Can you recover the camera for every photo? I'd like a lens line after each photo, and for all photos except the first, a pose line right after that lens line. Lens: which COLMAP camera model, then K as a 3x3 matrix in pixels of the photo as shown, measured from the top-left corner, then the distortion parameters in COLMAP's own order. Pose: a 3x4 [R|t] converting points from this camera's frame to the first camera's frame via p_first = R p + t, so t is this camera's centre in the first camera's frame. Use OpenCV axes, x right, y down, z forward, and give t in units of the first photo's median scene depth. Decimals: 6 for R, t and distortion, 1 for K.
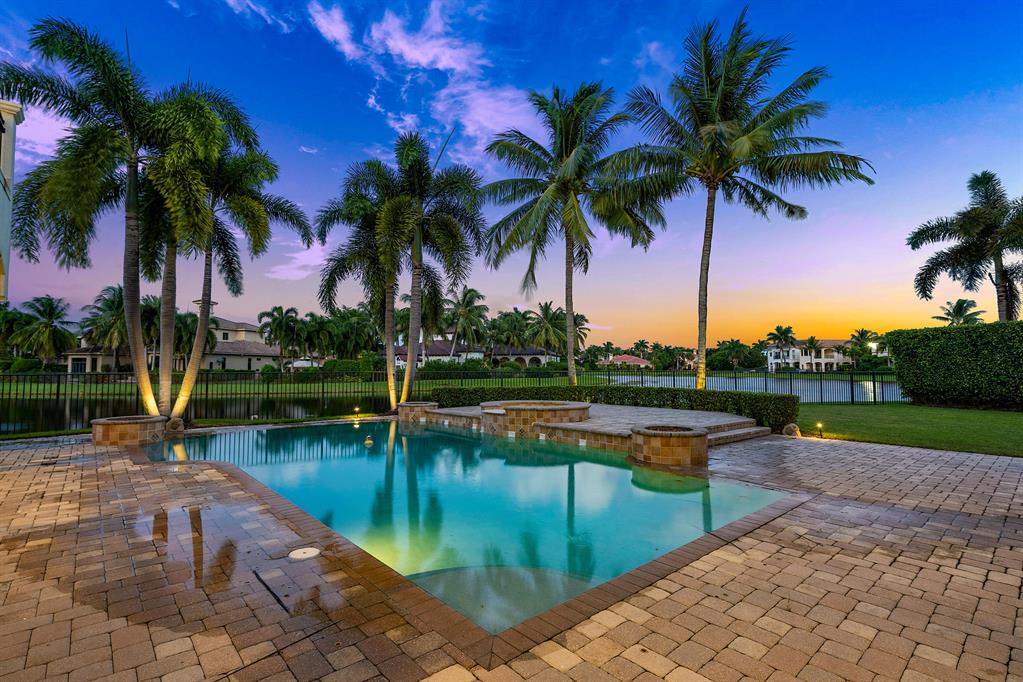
lens RADIAL K [[499.1, 0, 511.5], [0, 499.1, 341.0], [0, 0, 1]] dist [-0.001573, -0.000077]
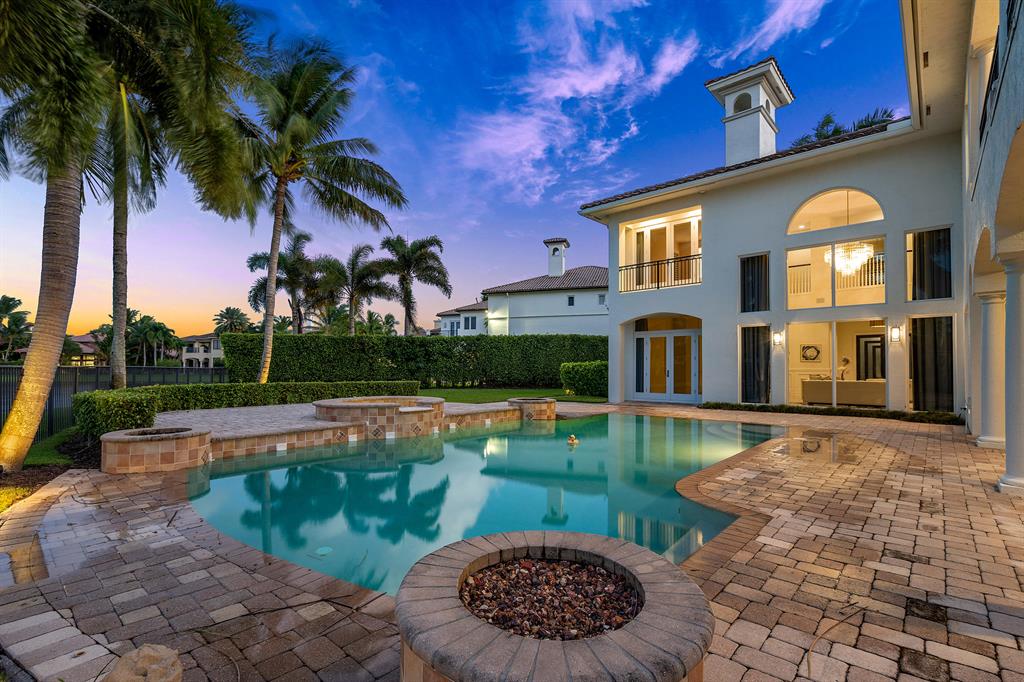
lens RADIAL K [[482.1, 0, 494.2], [0, 482.1, 370.0], [0, 0, 1]] dist [-0.001362, -0.000133]
pose [[-0.122624, -0.005735, 0.992437, -0.897812], [-0.053576, 0.998563, -0.000850, 0.067536], [-0.991006, -0.053275, -0.122755, 0.988389]]
